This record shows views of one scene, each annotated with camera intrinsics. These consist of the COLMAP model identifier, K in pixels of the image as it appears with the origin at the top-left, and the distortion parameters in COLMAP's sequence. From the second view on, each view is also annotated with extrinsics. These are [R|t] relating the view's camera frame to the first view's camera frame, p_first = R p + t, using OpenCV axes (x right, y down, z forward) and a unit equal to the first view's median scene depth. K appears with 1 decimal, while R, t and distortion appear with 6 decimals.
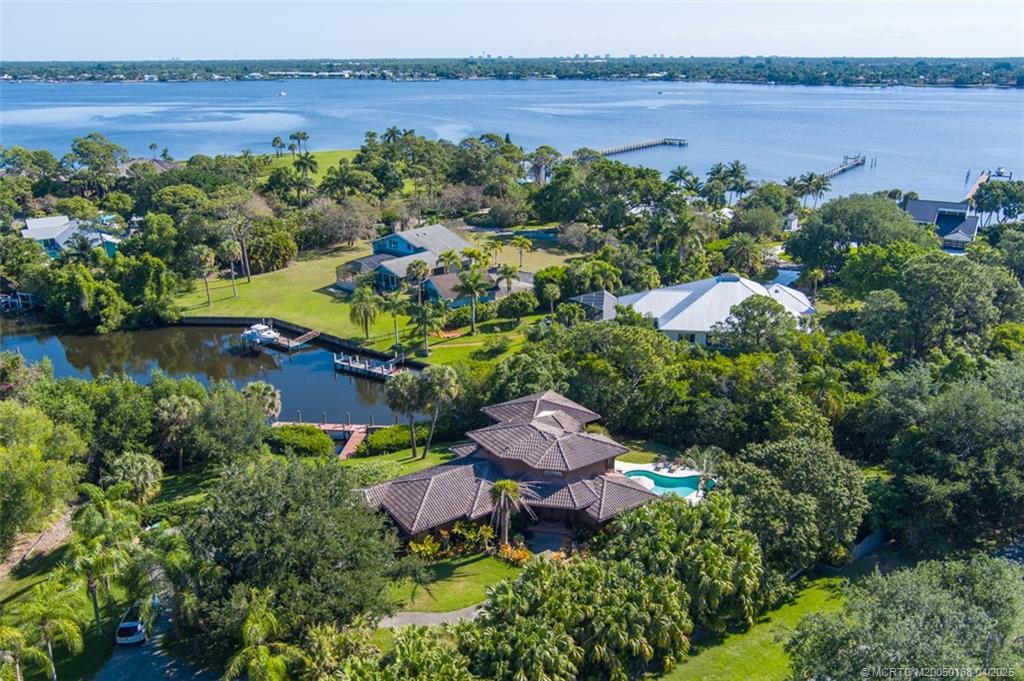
lens RADIAL K [[831.6, 0, 506.9], [0, 831.6, 342.0], [0, 0, 1]] dist [-0.017744, 0.015618]
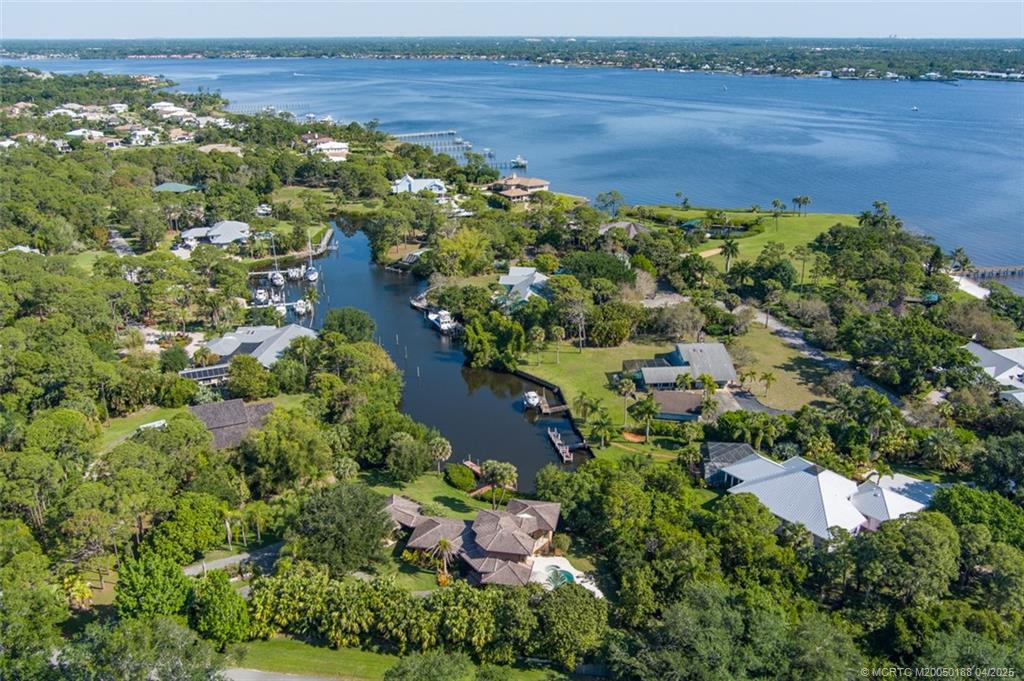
lens RADIAL K [[831.6, 0, 506.9], [0, 831.6, 342.0], [0, 0, 1]] dist [-0.017744, 0.015618]
pose [[0.717778, 0.245606, -0.651516, 0.639697], [-0.231428, 0.966676, 0.109449, -0.266198], [0.656686, 0.072219, 0.750698, -0.187502]]
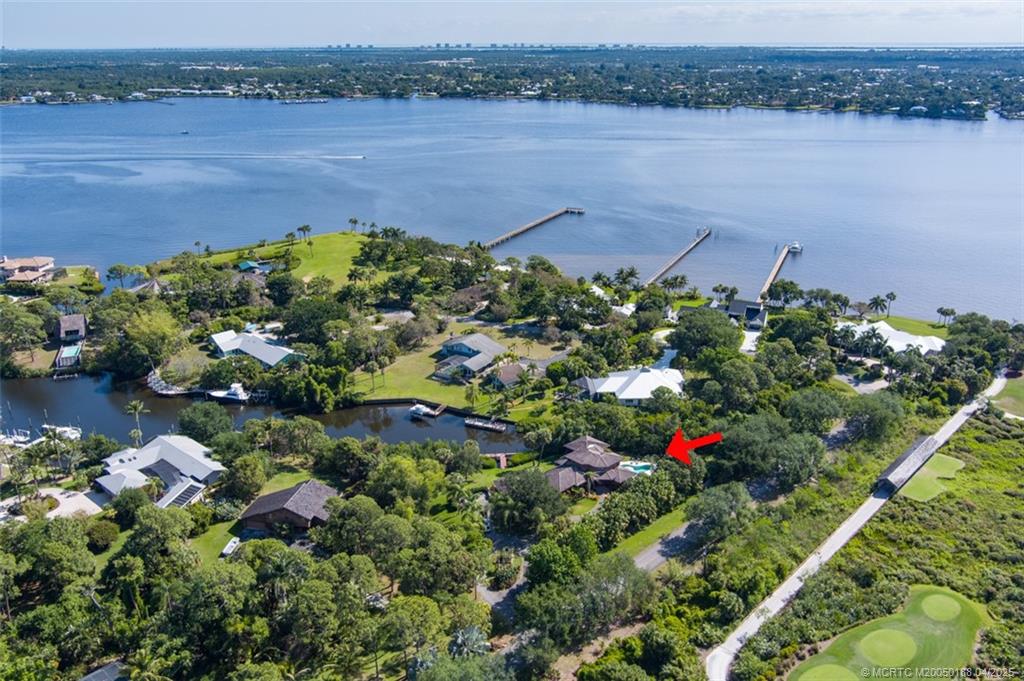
lens RADIAL K [[826.8, 0, 498.6], [0, 826.8, 340.3], [0, 0, 1]] dist [0.010137, 0.005085]
pose [[0.989118, -0.057569, 0.135392, -0.367006], [0.056380, 0.998330, 0.012601, -0.189699], [-0.135892, -0.004831, 0.990712, -0.995561]]
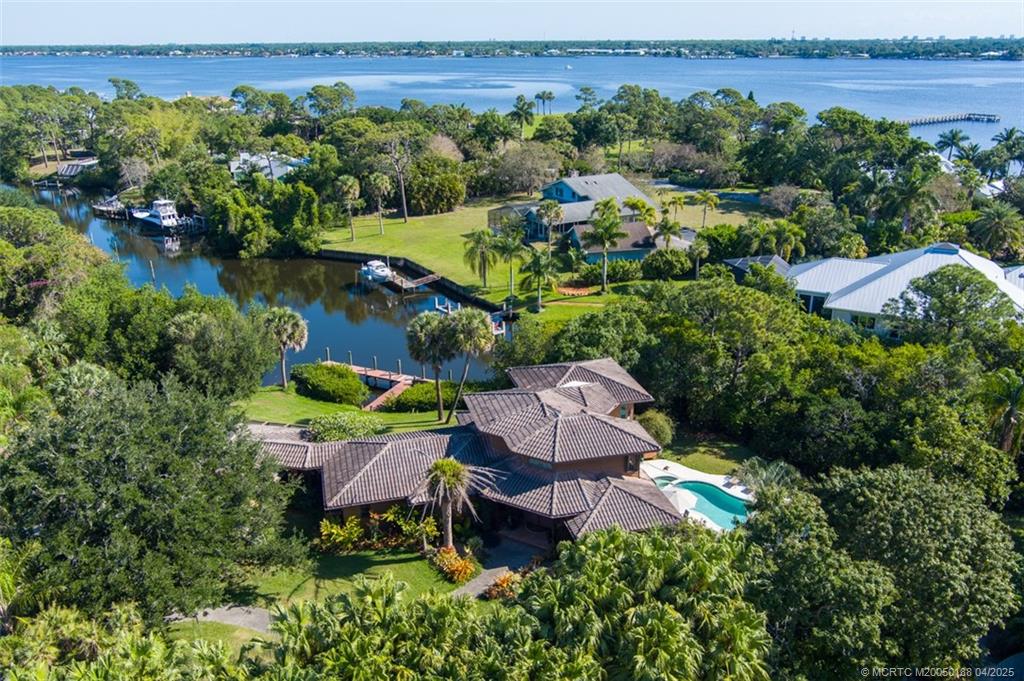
lens RADIAL K [[831.6, 0, 506.9], [0, 831.6, 342.0], [0, 0, 1]] dist [-0.017744, 0.015618]
pose [[0.941362, 0.116242, -0.316743, 0.137192], [-0.109816, 0.993220, 0.038131, 0.017204], [0.319028, -0.001111, 0.947745, 0.176757]]
